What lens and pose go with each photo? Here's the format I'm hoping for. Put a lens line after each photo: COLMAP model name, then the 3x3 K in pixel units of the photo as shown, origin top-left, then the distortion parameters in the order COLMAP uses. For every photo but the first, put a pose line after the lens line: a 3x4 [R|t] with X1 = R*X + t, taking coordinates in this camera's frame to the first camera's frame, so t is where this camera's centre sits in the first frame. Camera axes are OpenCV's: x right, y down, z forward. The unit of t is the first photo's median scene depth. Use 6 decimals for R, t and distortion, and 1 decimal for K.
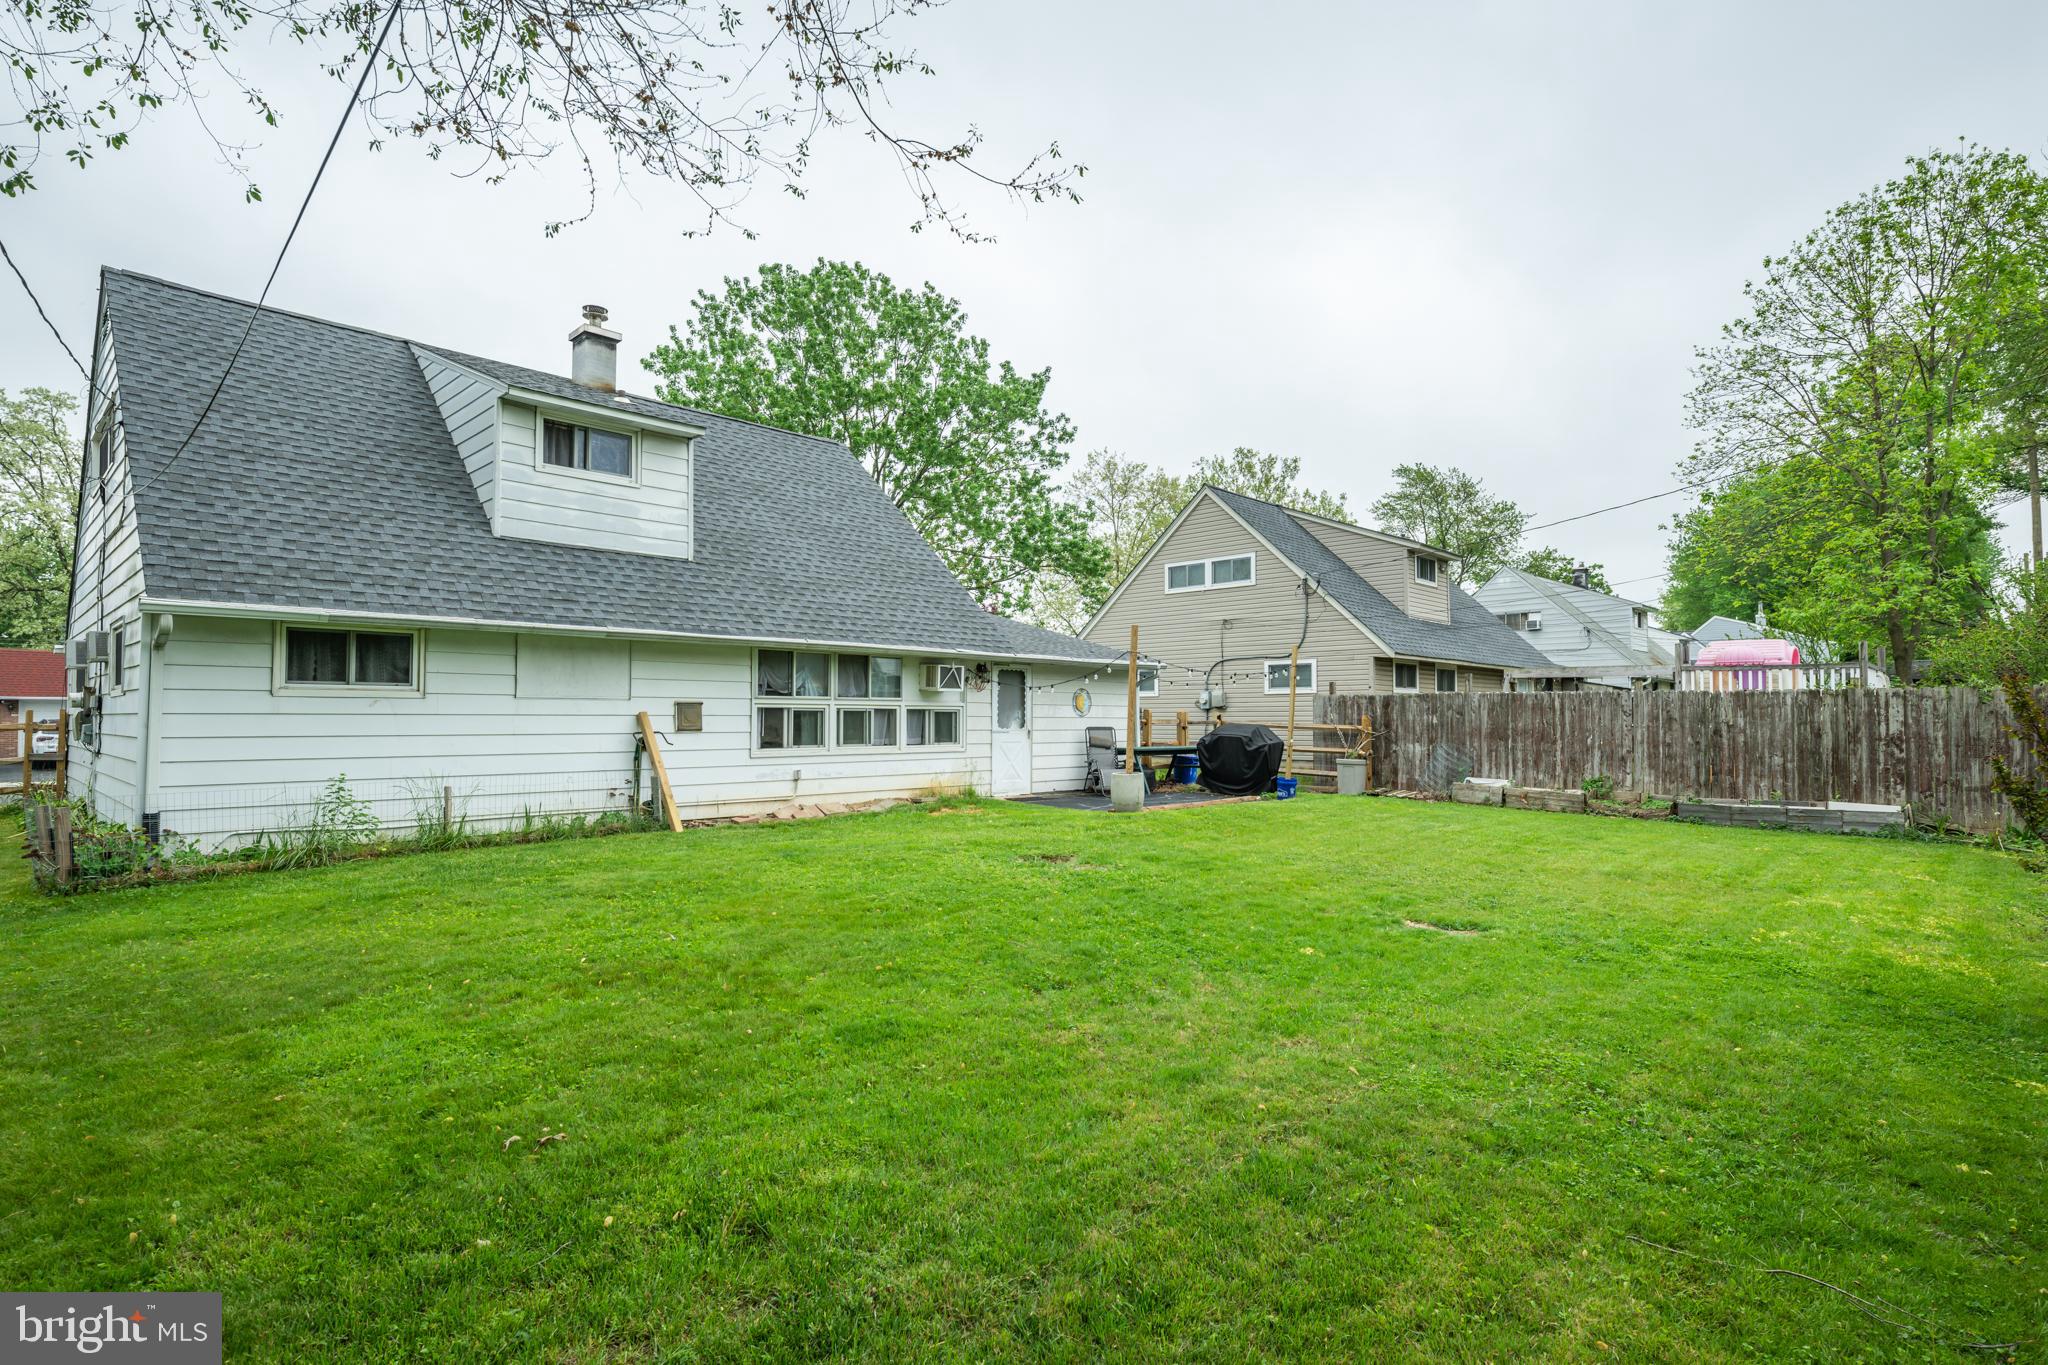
lens RADIAL K [[1058.6, 0, 1025.9], [0, 1058.6, 680.0], [0, 0, 1]] dist [0.001818, 0.000022]
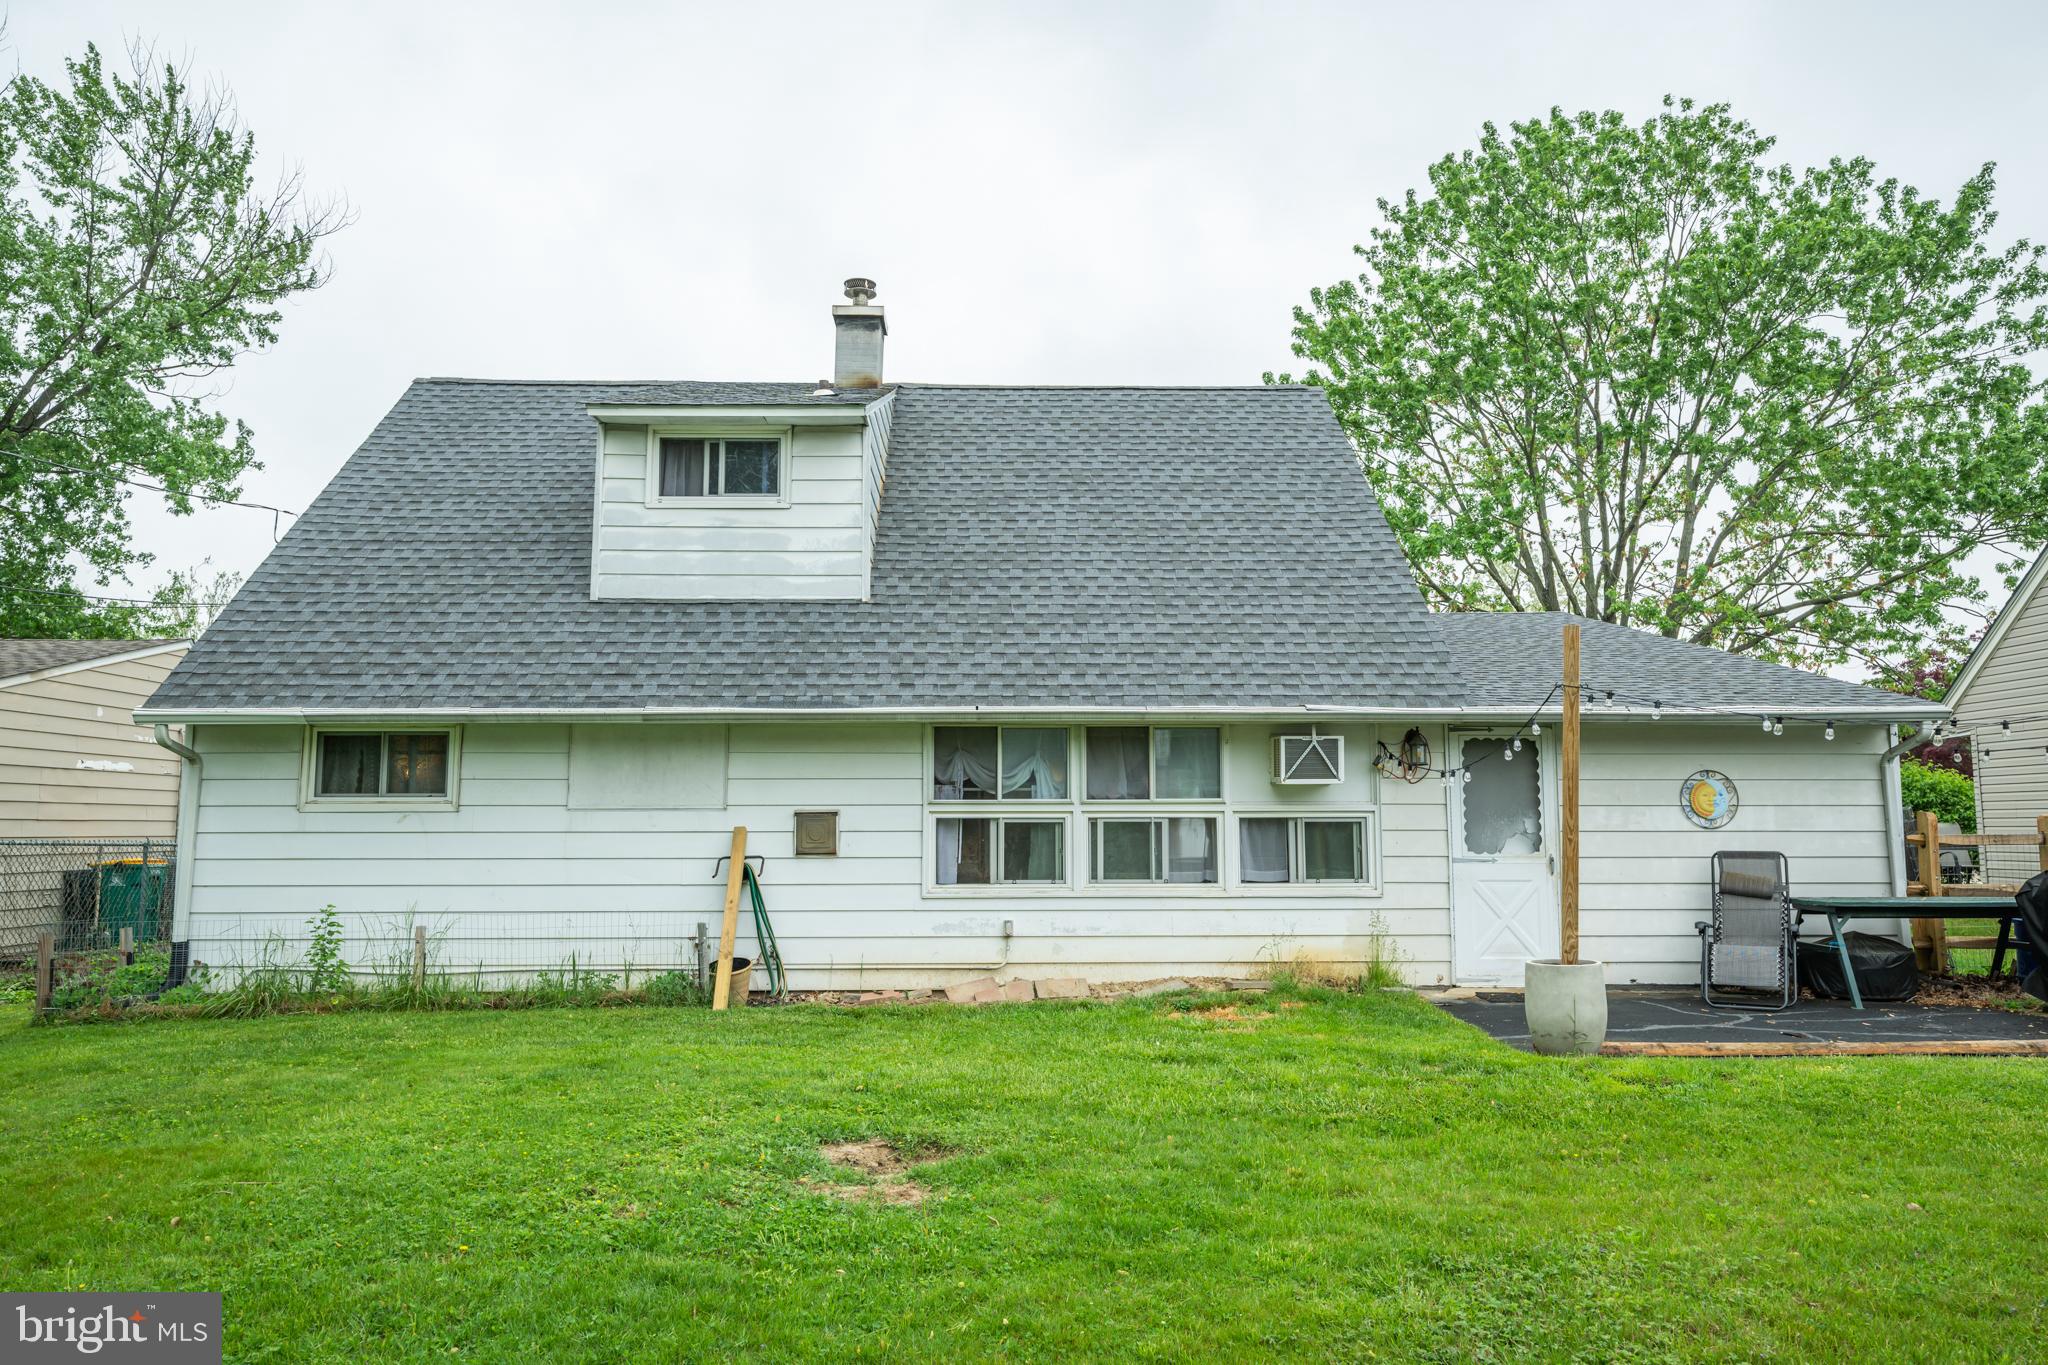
lens RADIAL K [[1352.3, 0, 1022.6], [0, 1352.3, 689.1], [0, 0, 1]] dist [-0.001186, 0.001666]
pose [[0.699832, -0.074939, -0.710365, 0.355194], [0.029536, 0.996667, -0.076045, 0.011627], [0.713696, 0.032237, 0.699713, 0.456331]]
